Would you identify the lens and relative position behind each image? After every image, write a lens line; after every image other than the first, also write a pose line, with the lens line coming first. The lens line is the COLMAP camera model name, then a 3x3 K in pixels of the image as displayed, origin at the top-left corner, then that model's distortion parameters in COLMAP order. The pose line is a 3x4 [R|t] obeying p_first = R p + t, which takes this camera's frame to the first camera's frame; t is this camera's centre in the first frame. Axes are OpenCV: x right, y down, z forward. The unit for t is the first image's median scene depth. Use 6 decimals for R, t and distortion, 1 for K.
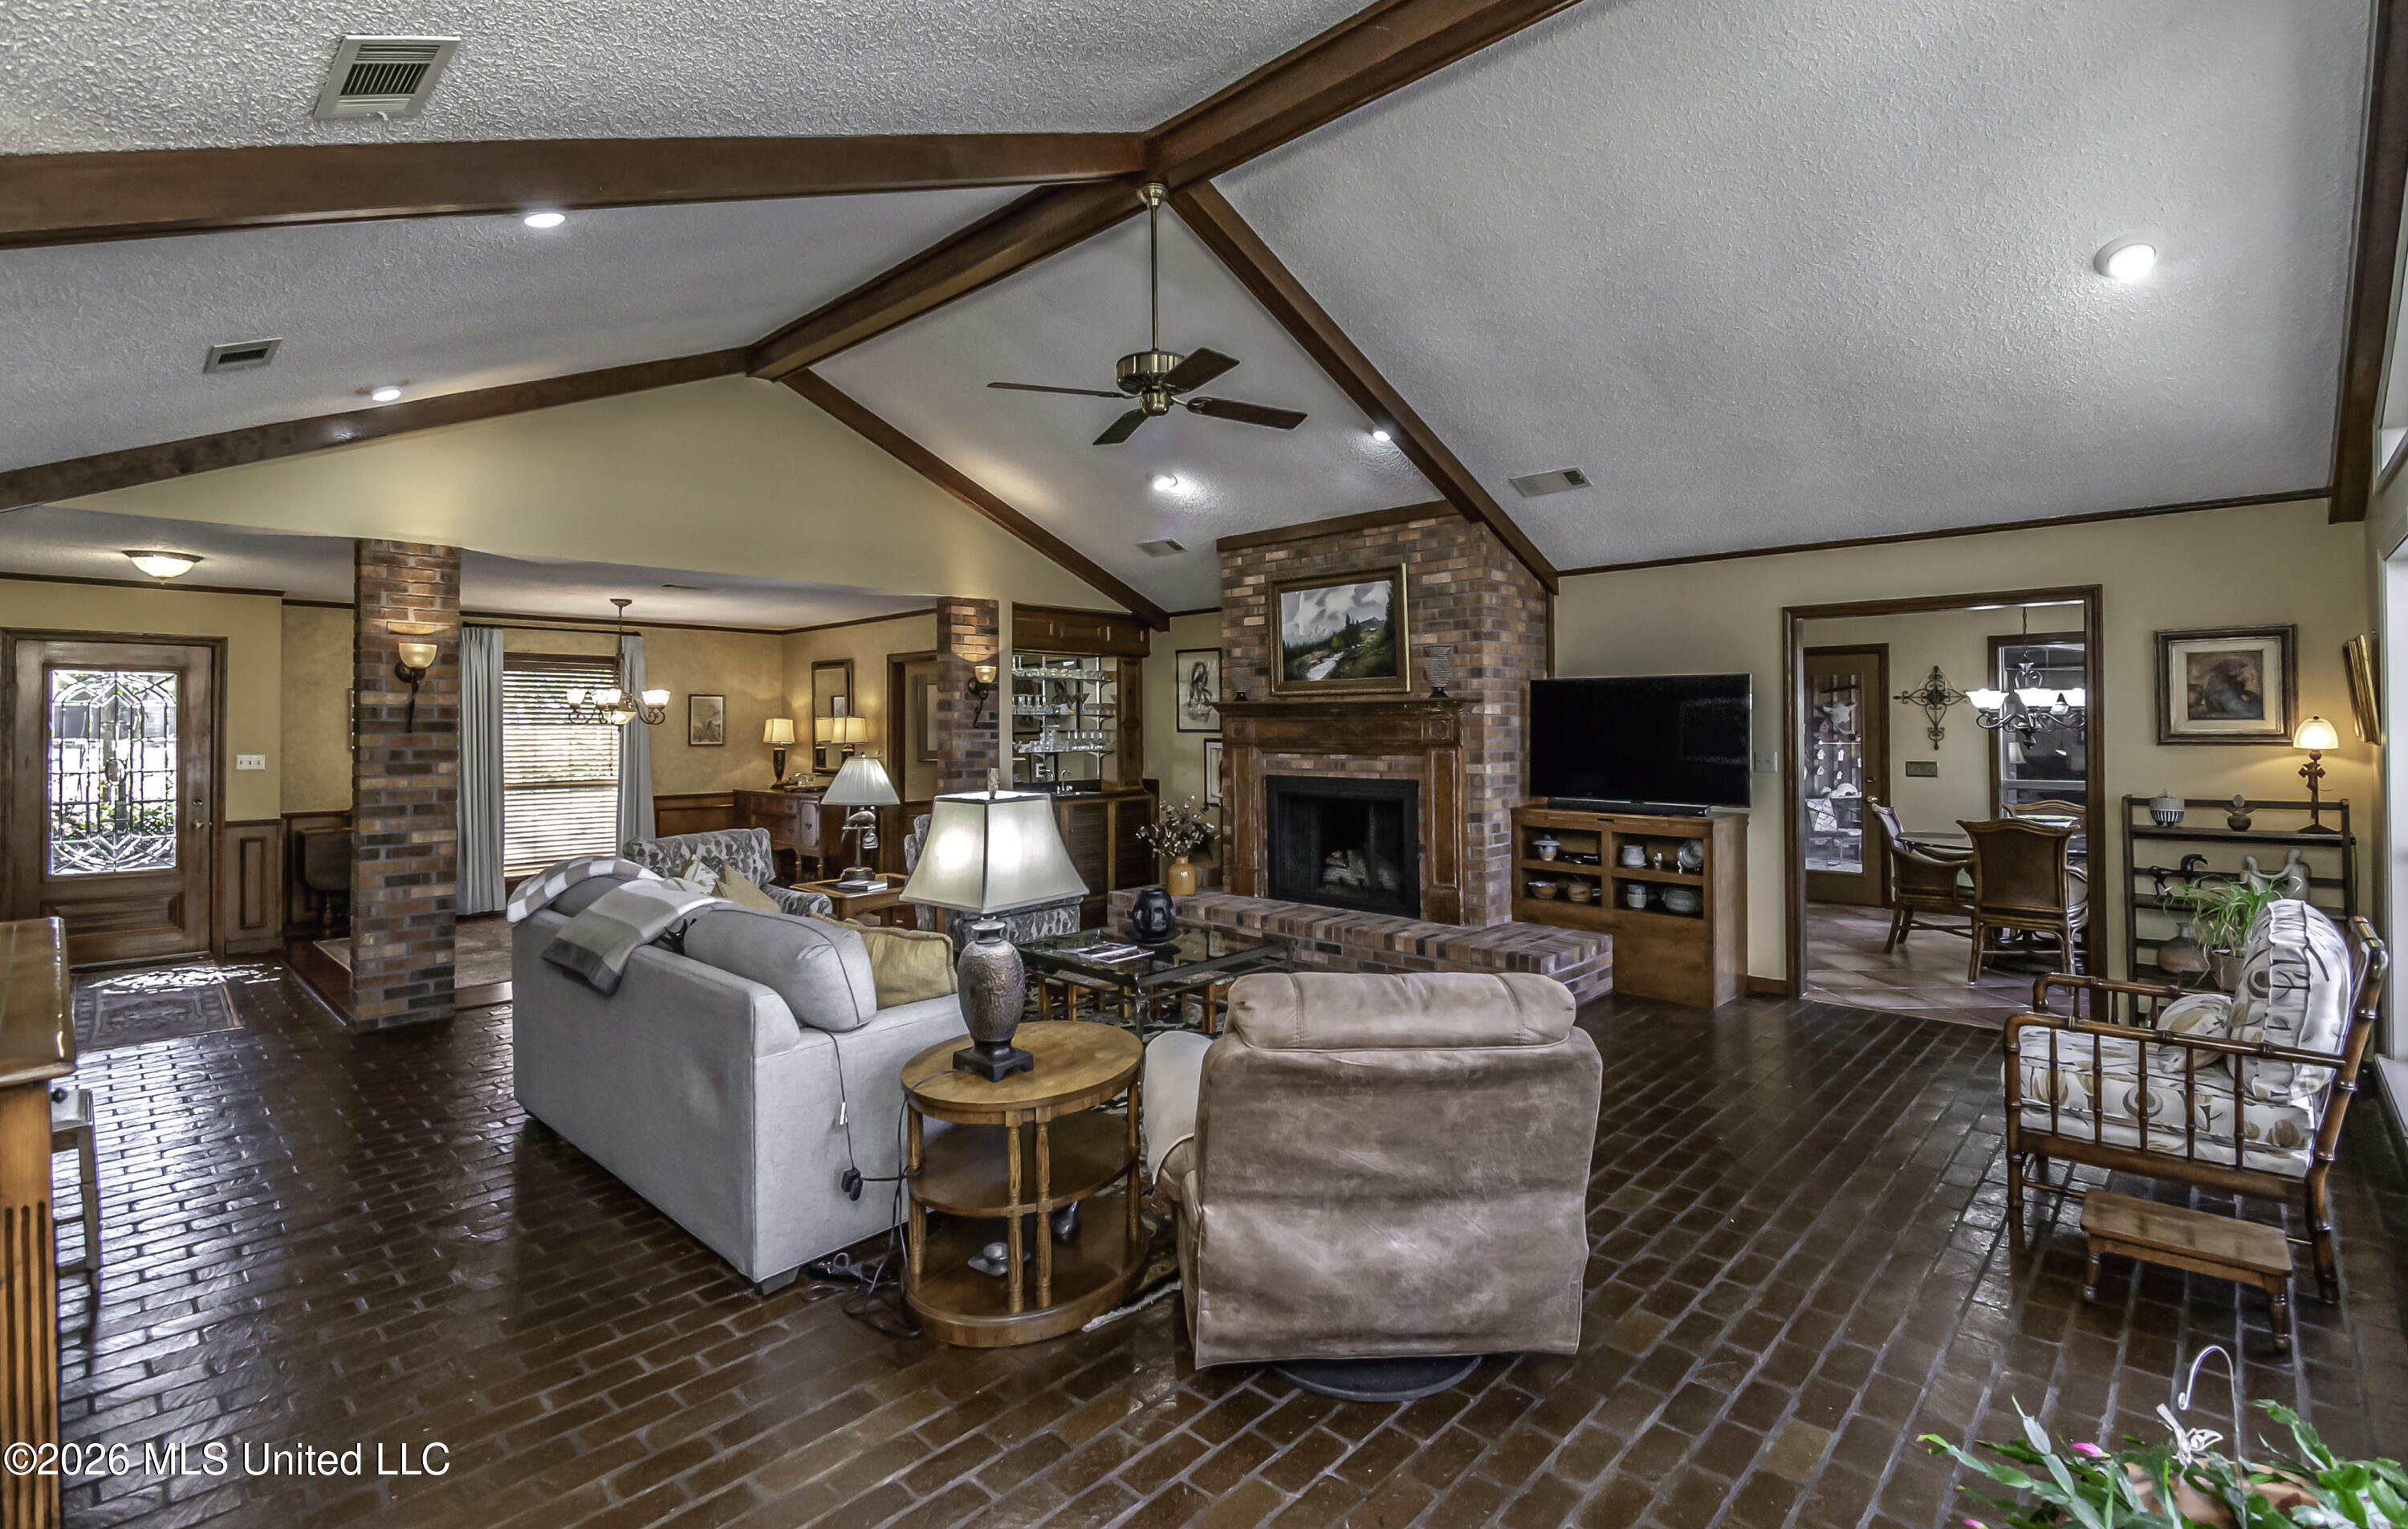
lens RADIAL K [[1091.4, 0, 1207.2], [0, 1091.4, 705.1], [0, 0, 1]] dist [-0.000674, -0.000888]
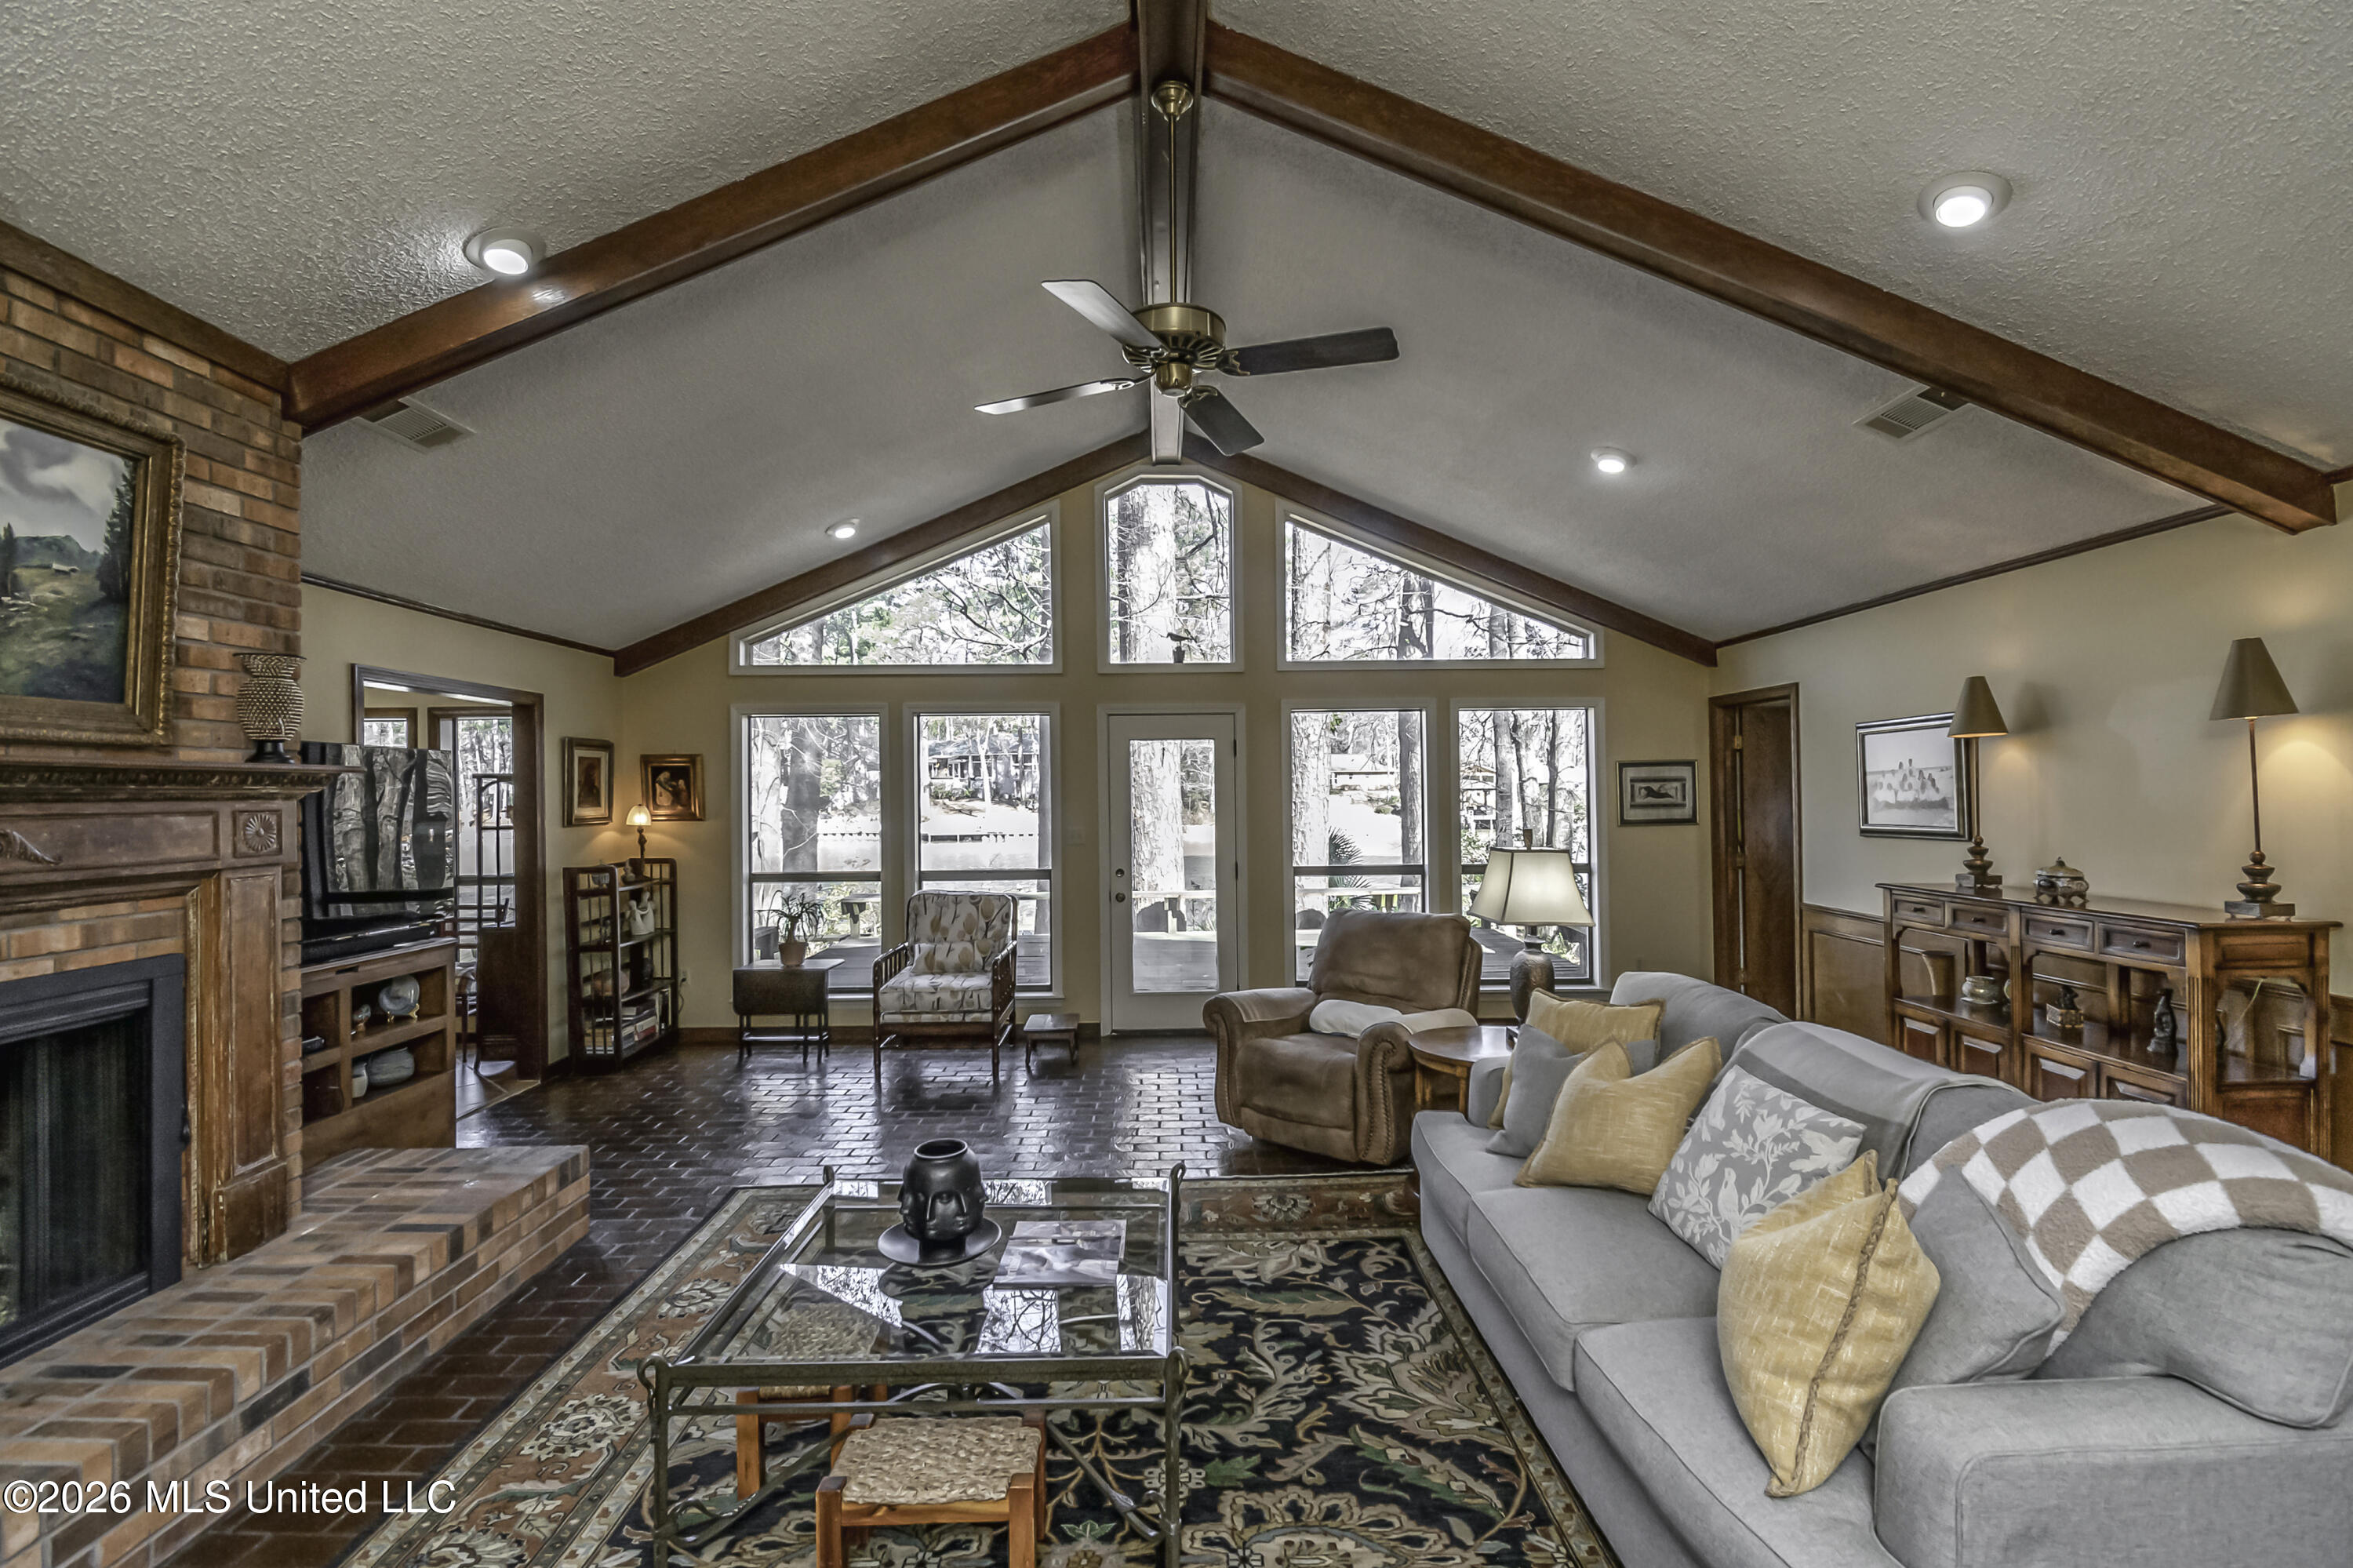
lens RADIAL K [[1057.0, 0, 1166.3], [0, 1057.0, 783.1], [0, 0, 1]] dist [0.030029, -0.024637]
pose [[-0.686197, 0.020518, 0.727126, -0.361921], [0.002931, 0.999672, -0.025444, 0.013301], [-0.727410, -0.015328, -0.686032, 0.972143]]
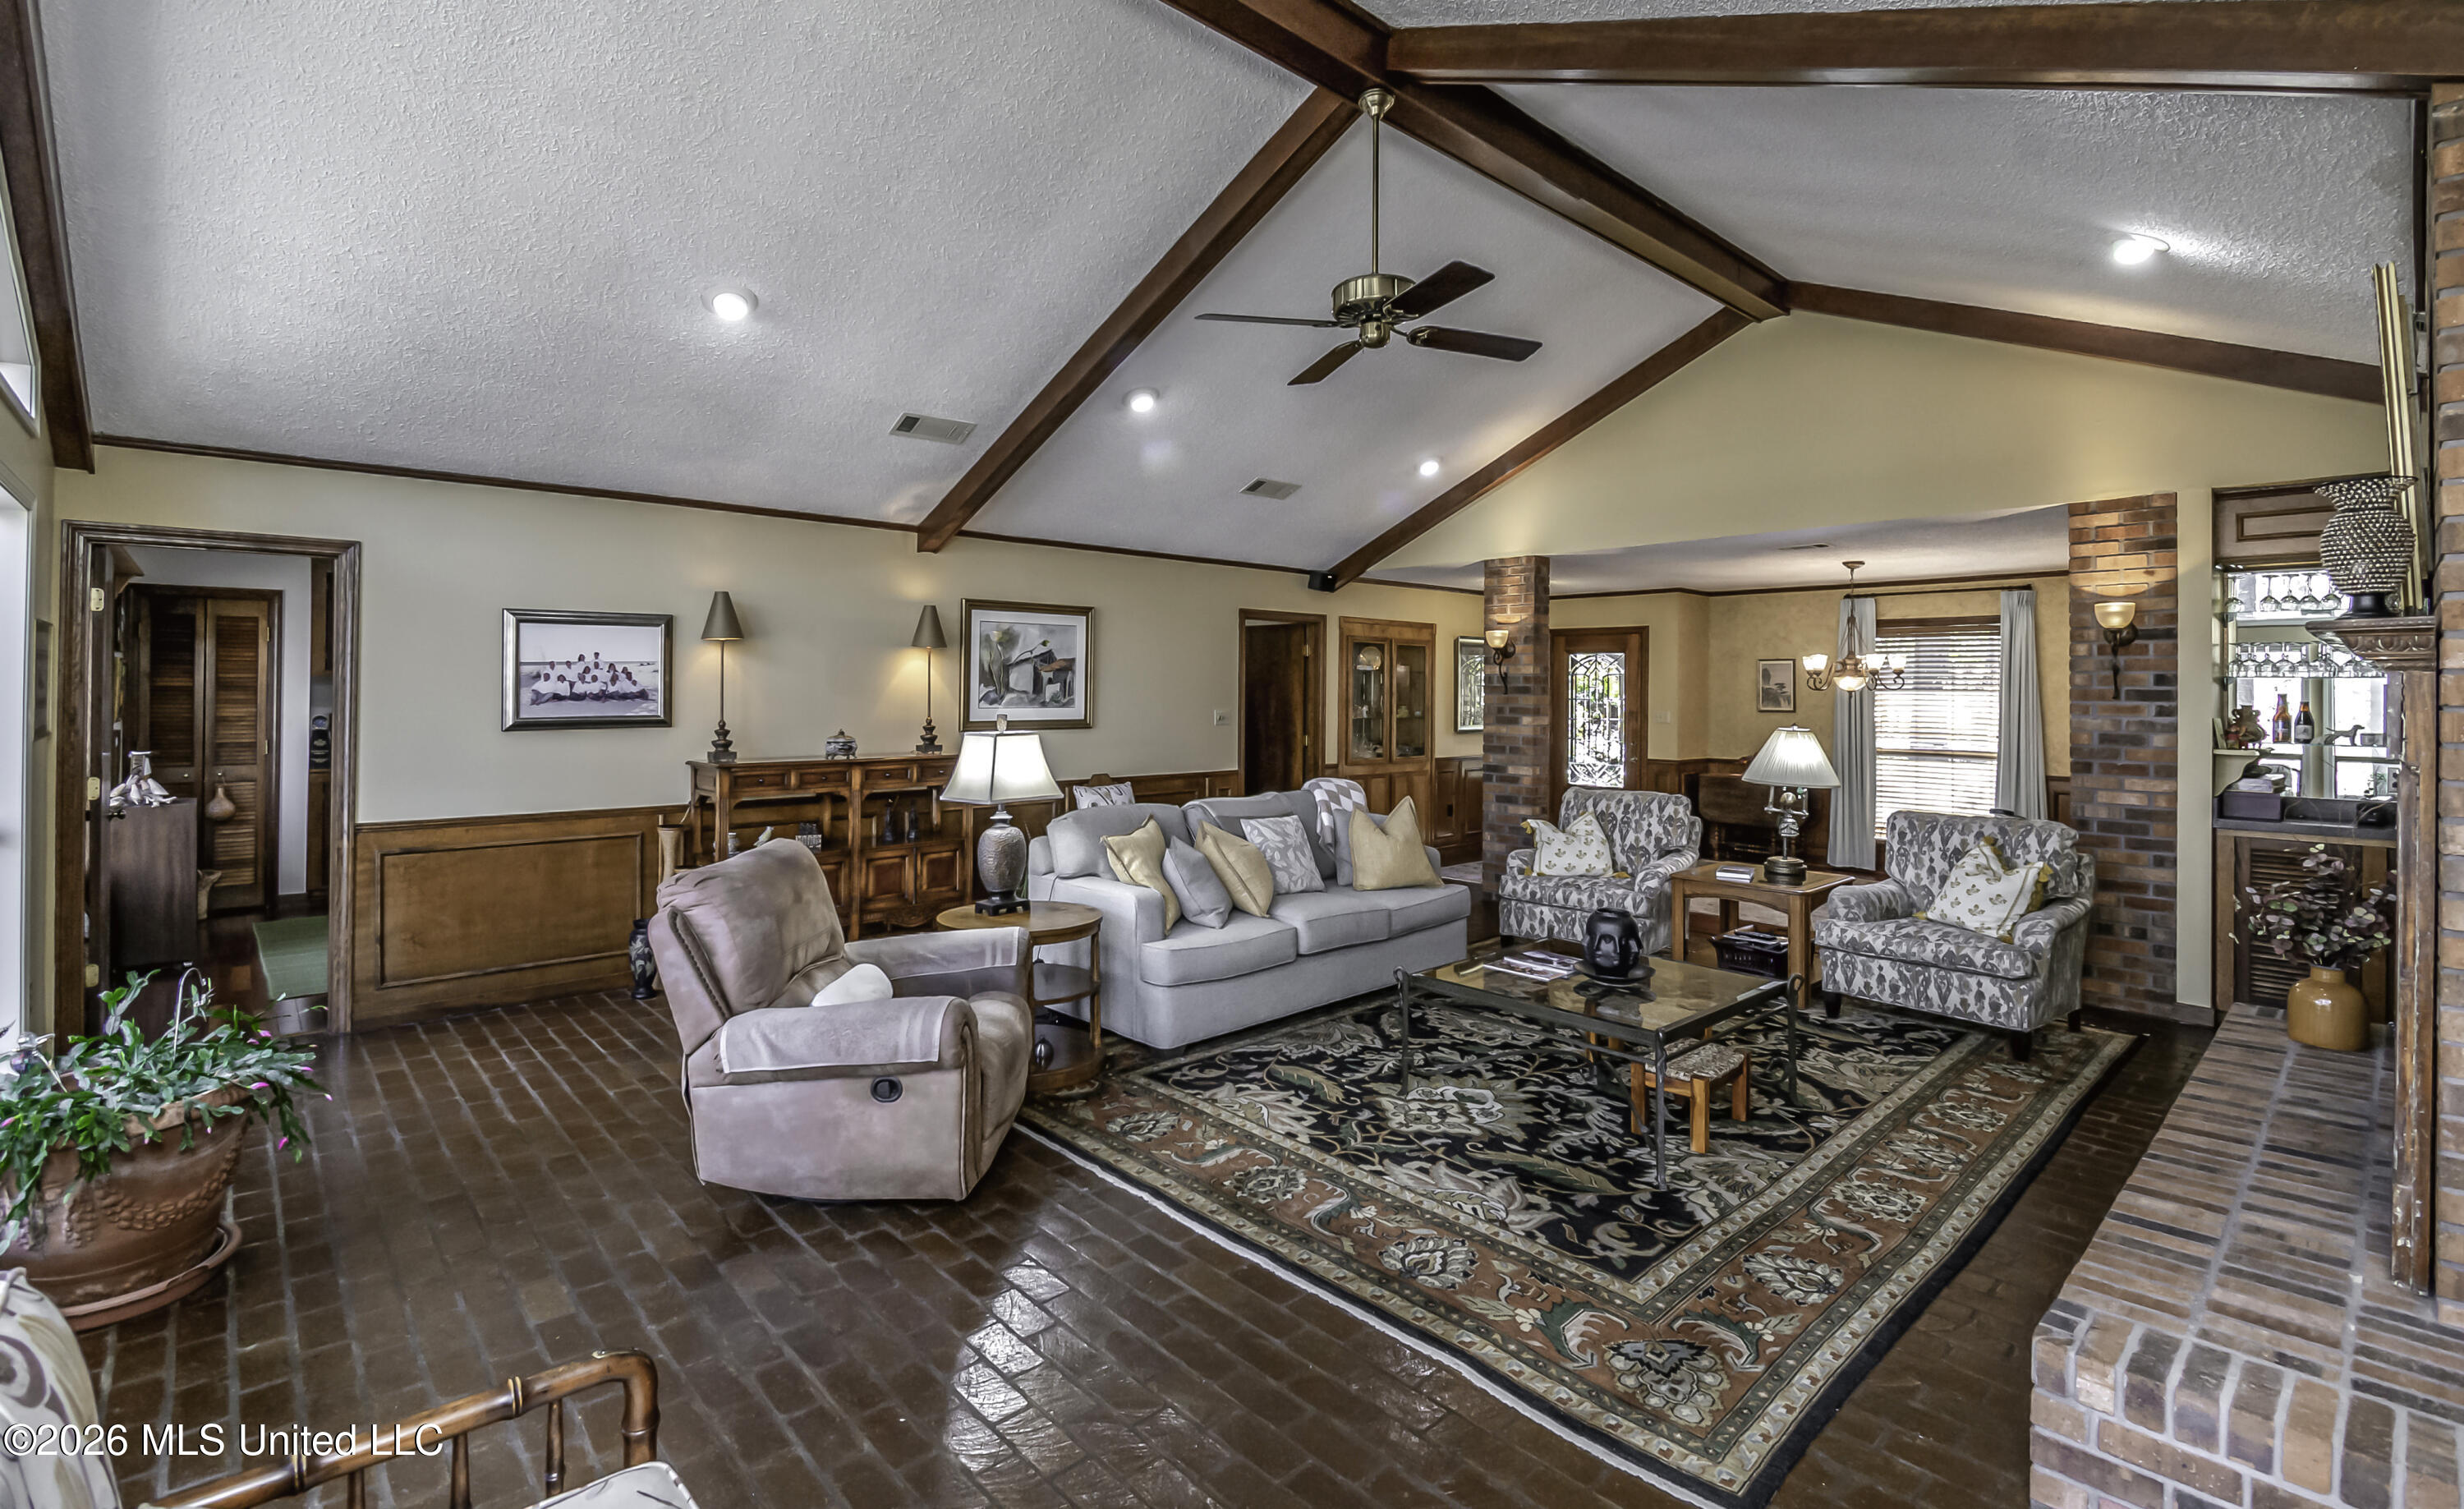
lens RADIAL K [[1101.5, 0, 1233.8], [0, 1101.5, 699.1], [0, 0, 1]] dist [0.000500, -0.000348]
pose [[-0.071189, 0.013667, -0.997369, 0.559343], [0.011119, 0.999855, 0.012907, 0.008105], [0.997401, -0.010171, -0.071331, 0.614577]]
